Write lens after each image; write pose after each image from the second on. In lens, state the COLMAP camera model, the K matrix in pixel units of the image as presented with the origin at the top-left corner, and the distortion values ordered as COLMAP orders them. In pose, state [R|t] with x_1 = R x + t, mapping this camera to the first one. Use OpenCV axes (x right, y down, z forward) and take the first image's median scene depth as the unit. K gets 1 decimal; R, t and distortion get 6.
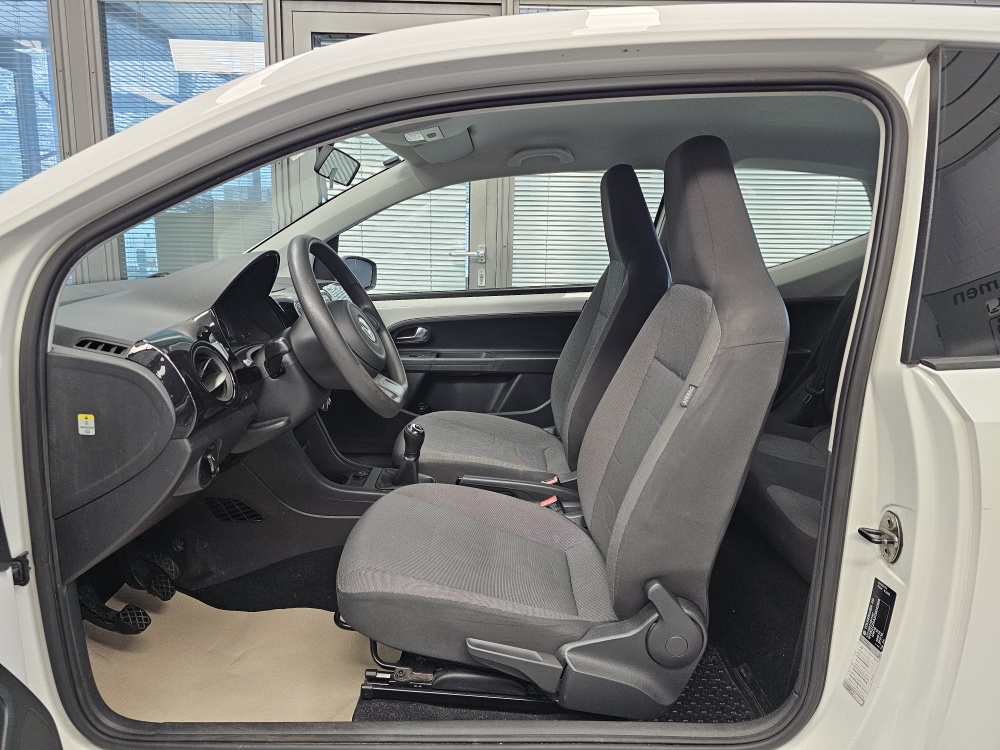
lens RADIAL K [[671.8, 0, 492.8], [0, 671.8, 369.8], [0, 0, 1]] dist [0.046400, -0.055991]
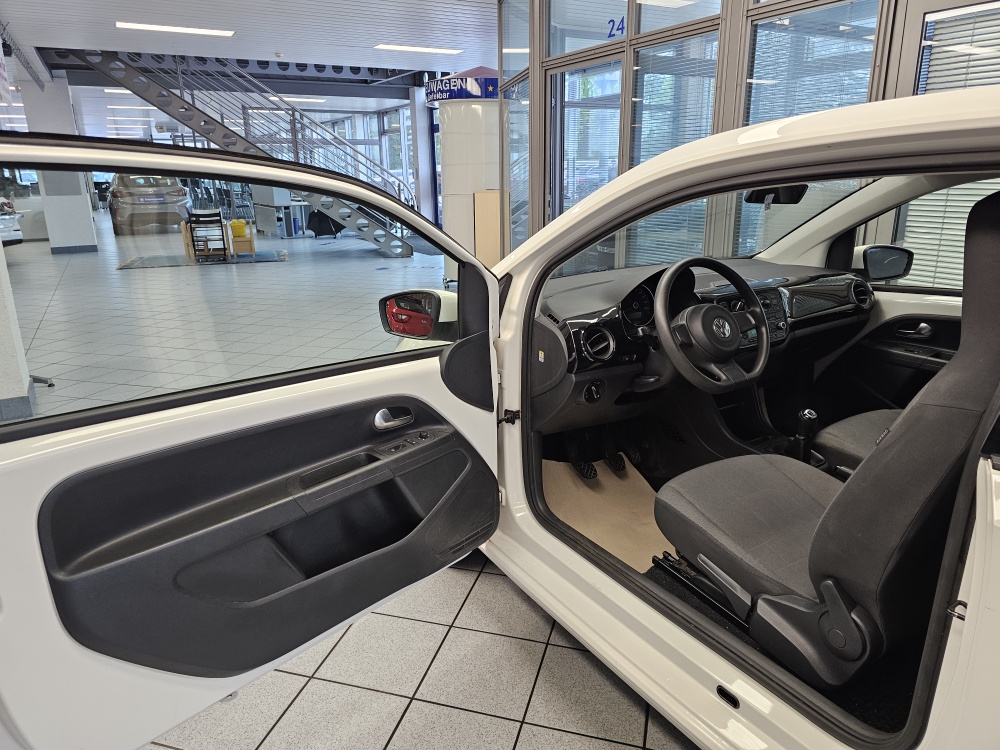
lens RADIAL K [[671.8, 0, 498.9], [0, 671.8, 367.2], [0, 0, 1]] dist [0.046400, -0.055991]
pose [[0.524402, 0.209945, -0.825182, 0.816140], [-0.132408, 0.977443, 0.164539, -0.165363], [0.841113, 0.022977, 0.540372, -0.142504]]
